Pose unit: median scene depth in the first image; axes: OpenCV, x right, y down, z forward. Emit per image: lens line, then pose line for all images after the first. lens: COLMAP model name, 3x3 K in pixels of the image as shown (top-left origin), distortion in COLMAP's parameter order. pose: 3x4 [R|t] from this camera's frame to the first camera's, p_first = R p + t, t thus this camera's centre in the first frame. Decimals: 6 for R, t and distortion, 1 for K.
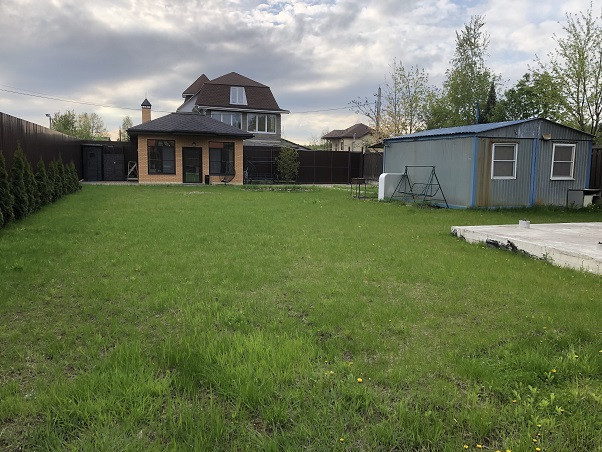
lens RADIAL K [[486.9, 0, 301.0], [0, 486.9, 226.0], [0, 0, 1]] dist [0.010807, 0.000687]
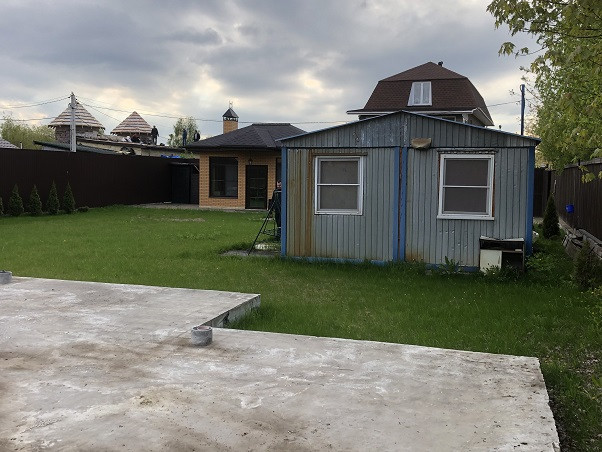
lens RADIAL K [[649.8, 0, 301.0], [0, 649.8, 226.0], [0, 0, 1]] dist [0.003417, 0.001943]
pose [[0.800583, 0.042583, -0.597707, 0.508420], [-0.079341, 0.996222, -0.035298, -0.028516], [0.593946, 0.075682, 0.800937, 0.185945]]
